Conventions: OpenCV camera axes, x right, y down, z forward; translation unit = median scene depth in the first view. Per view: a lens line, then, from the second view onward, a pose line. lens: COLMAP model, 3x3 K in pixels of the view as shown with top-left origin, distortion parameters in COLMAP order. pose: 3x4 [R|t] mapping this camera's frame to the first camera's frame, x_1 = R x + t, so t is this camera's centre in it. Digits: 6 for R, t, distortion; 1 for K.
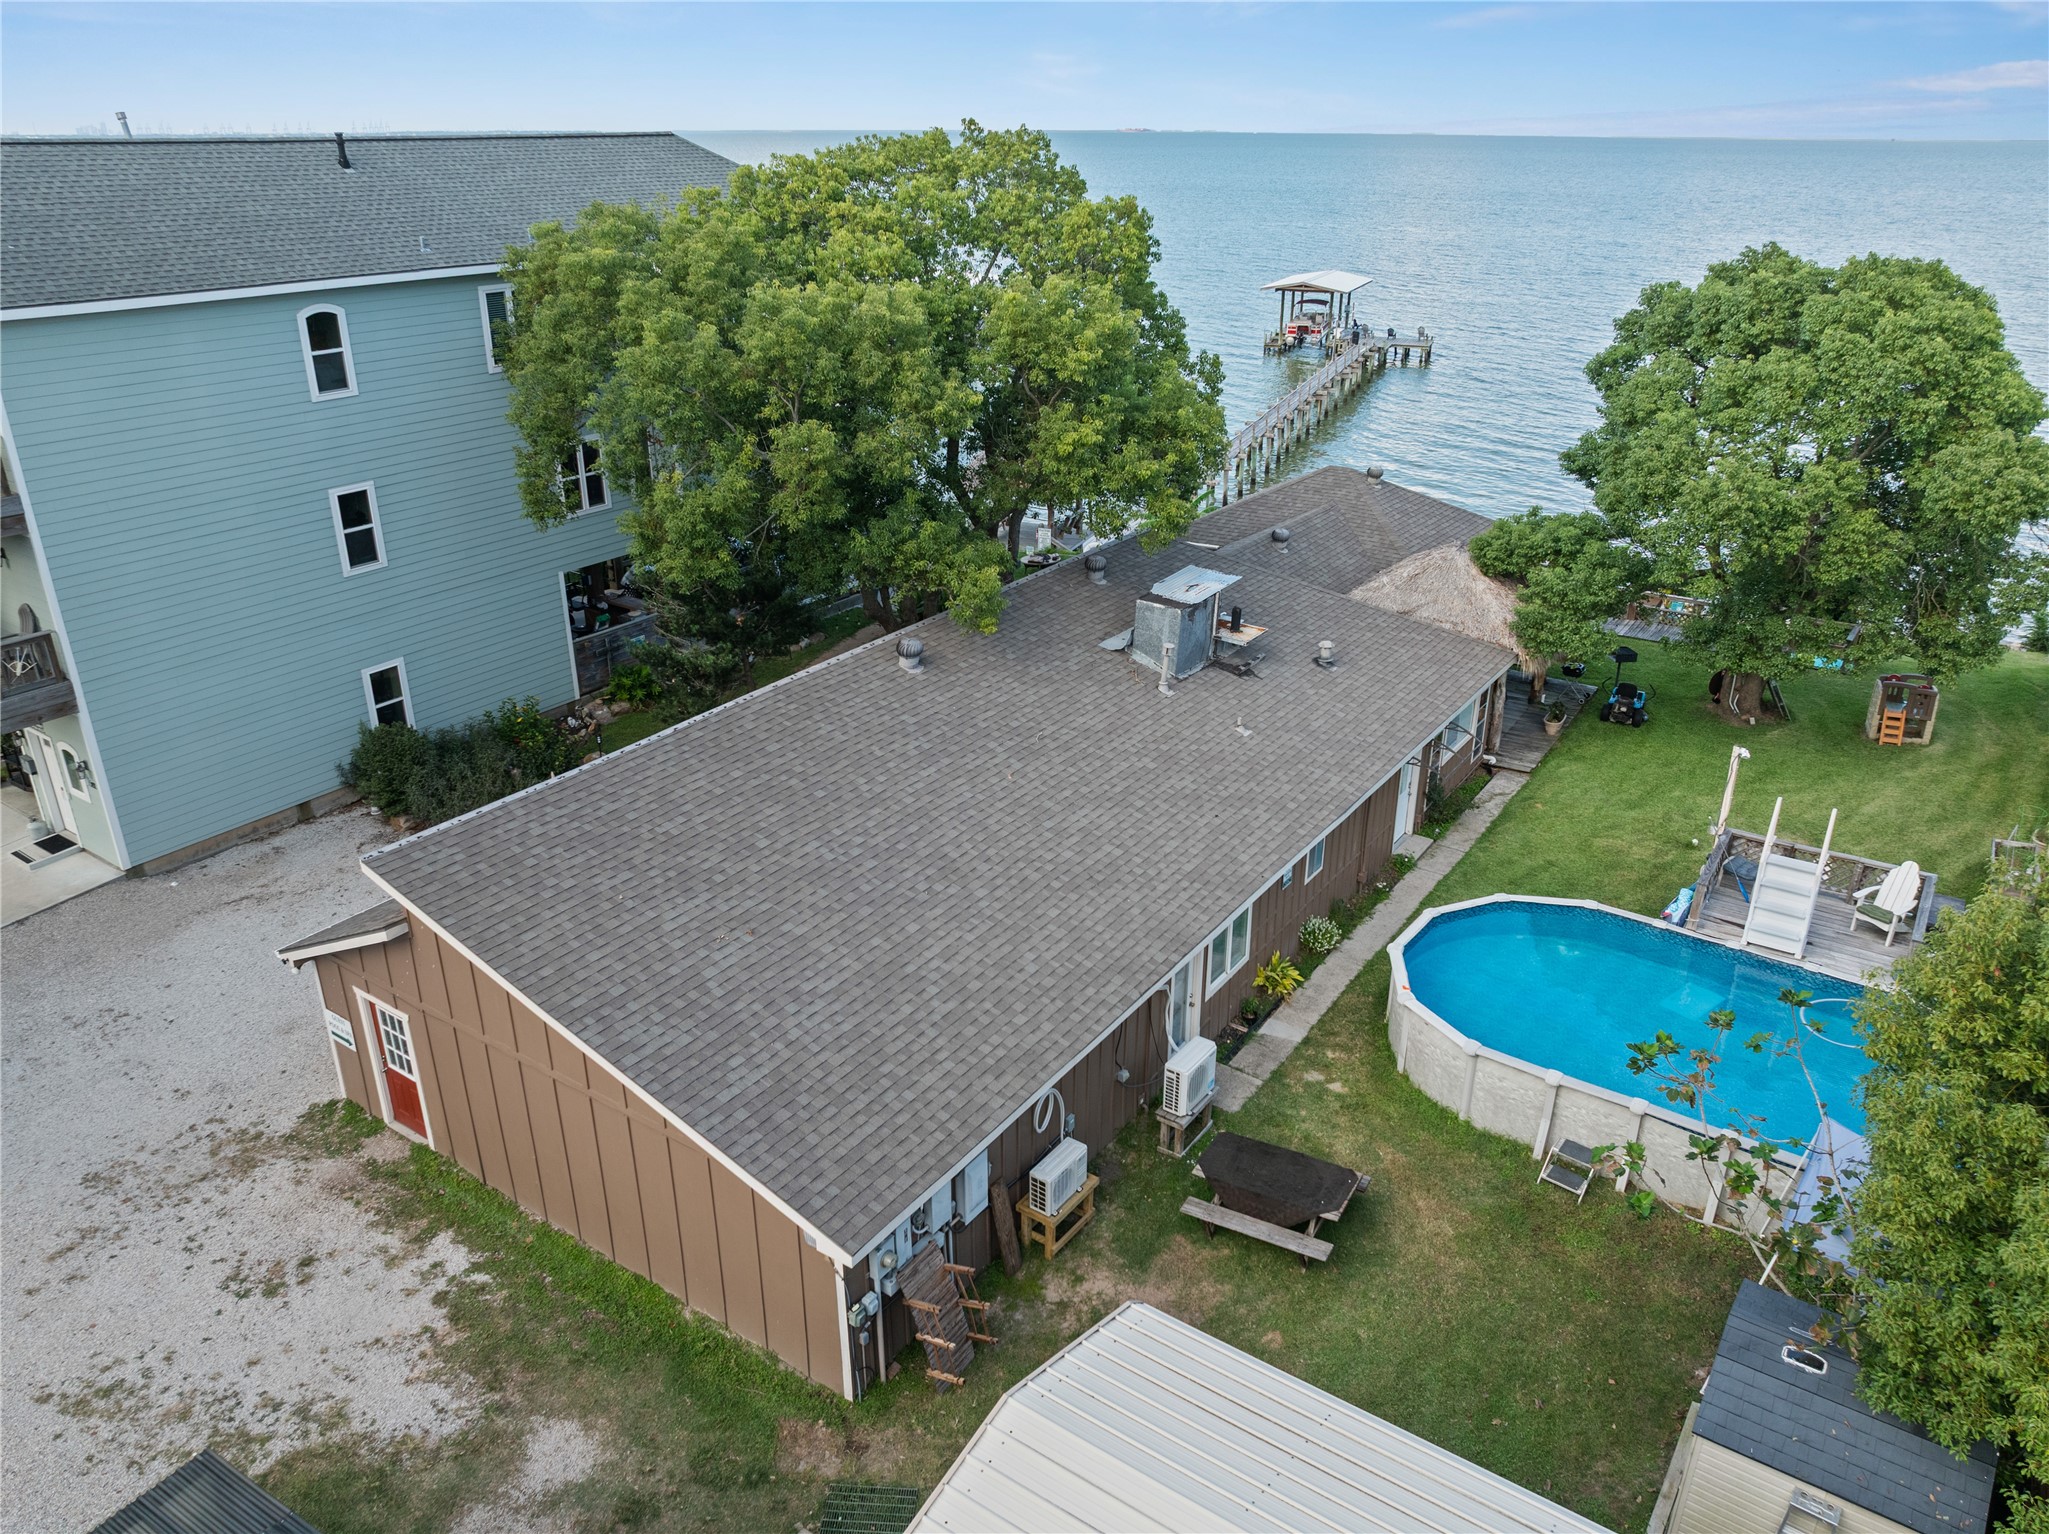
lens RADIAL K [[1443.7, 0, 1024.1], [0, 1443.7, 766.0], [0, 0, 1]] dist [-0.041892, 0.010966]
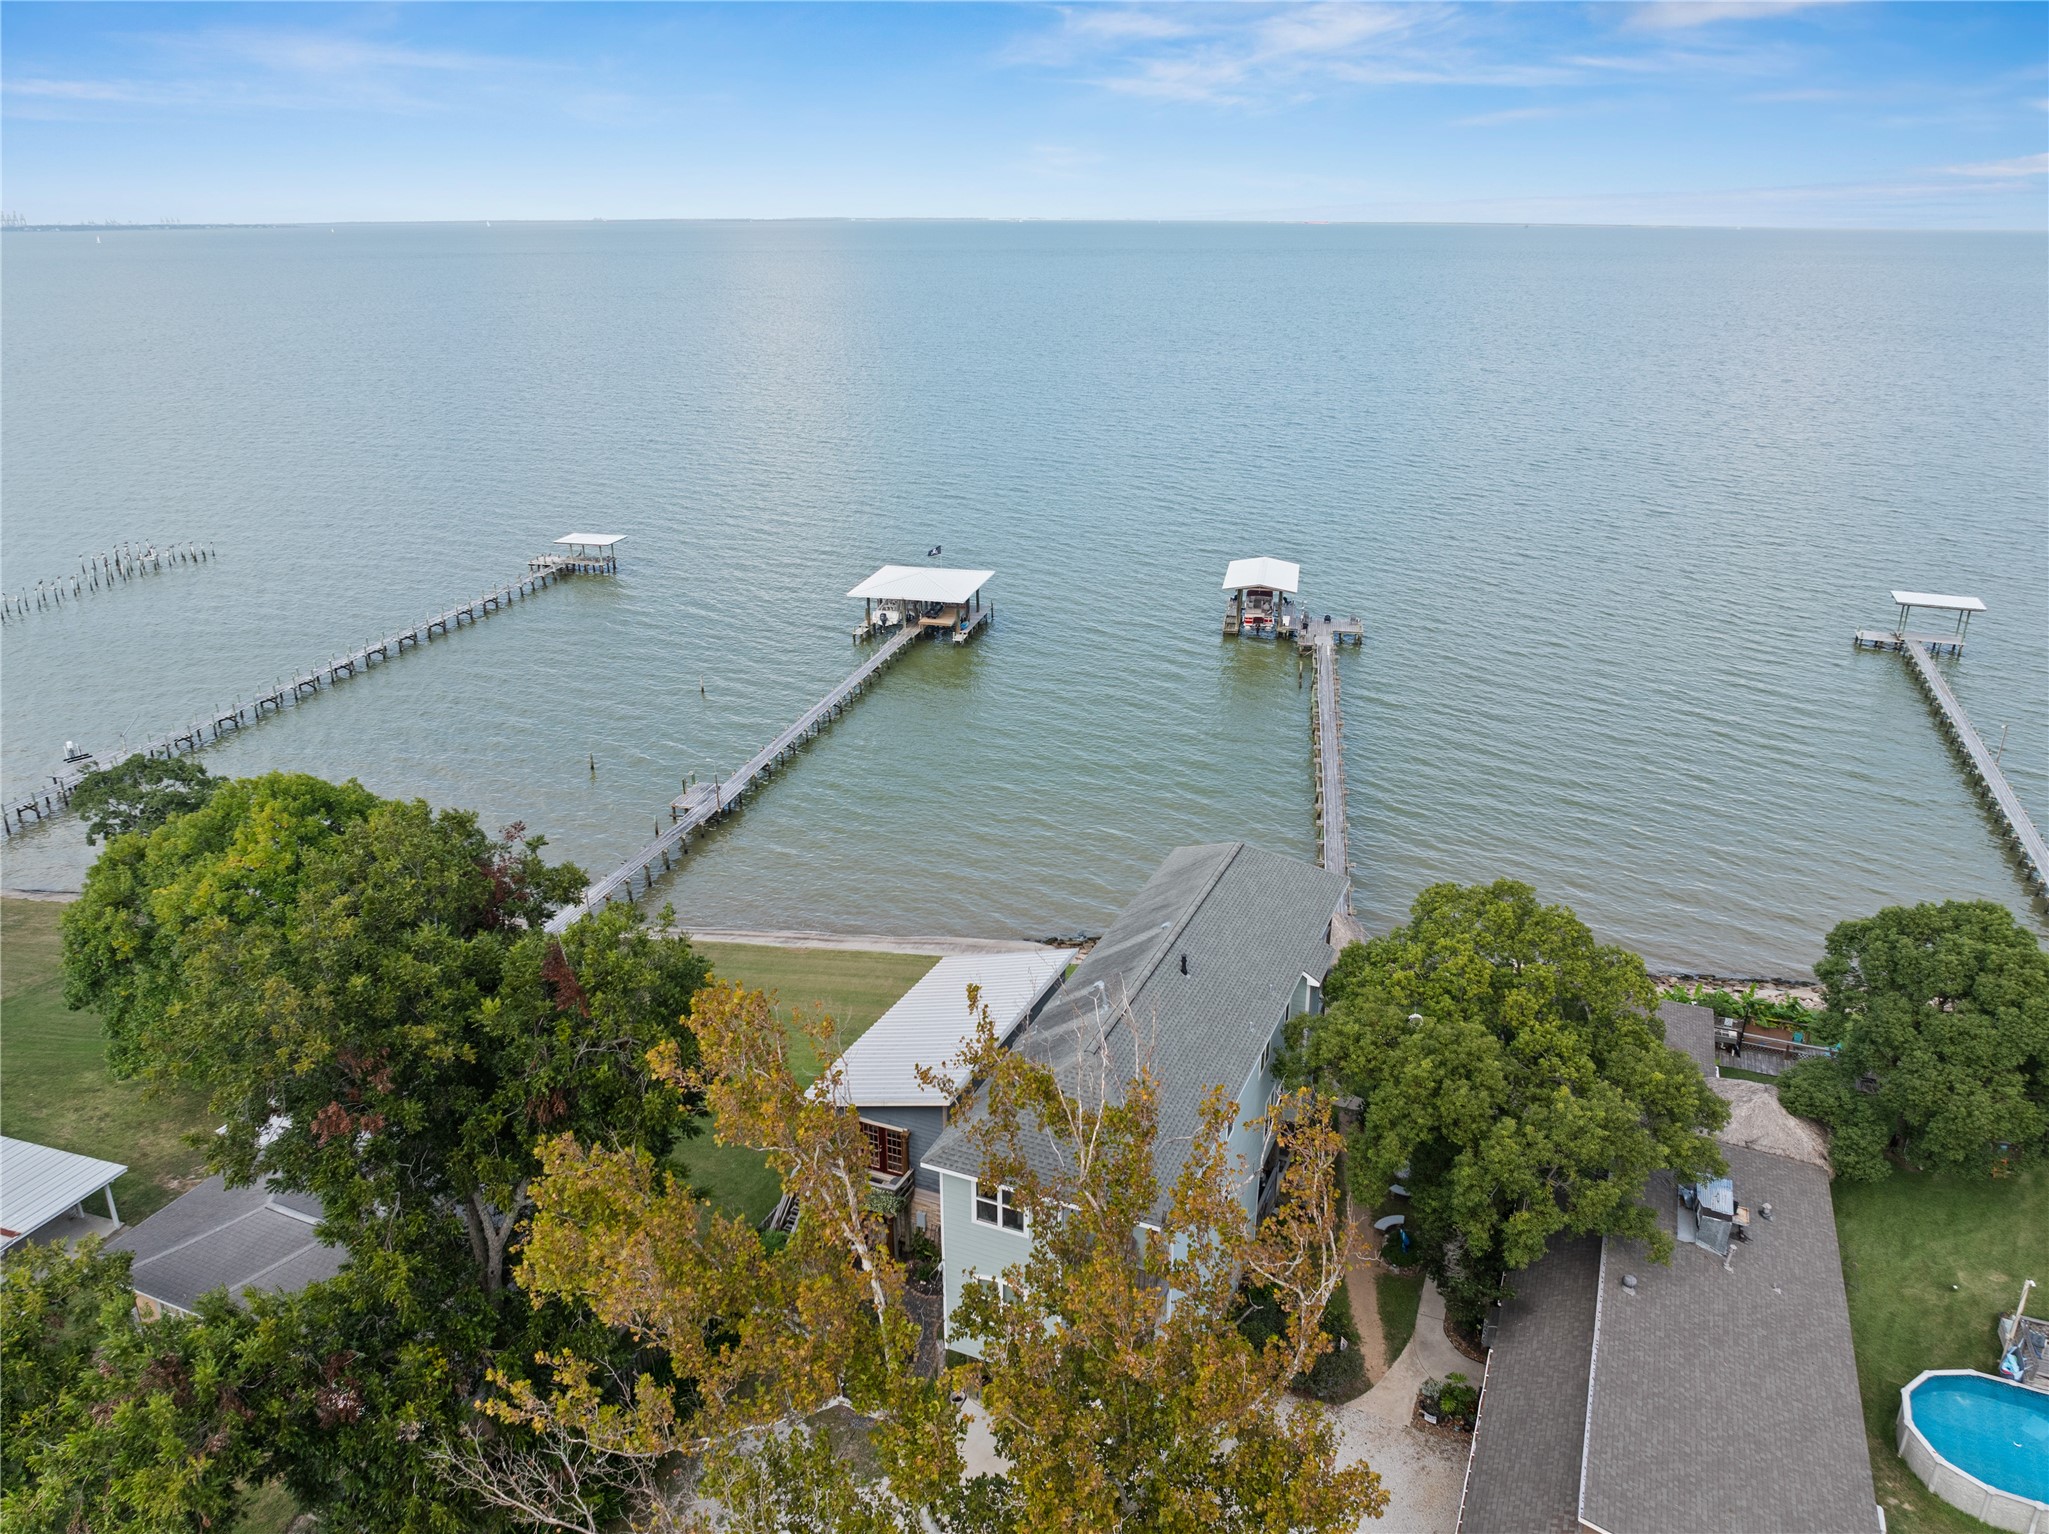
lens RADIAL K [[1443.7, 0, 1024.5], [0, 1443.7, 766.1], [0, 0, 1]] dist [-0.041892, 0.010966]
pose [[0.981060, -0.067233, 0.181663, -1.221460], [0.077655, 0.995681, -0.050873, -0.764844], [-0.177458, 0.064017, 0.982044, -0.740144]]
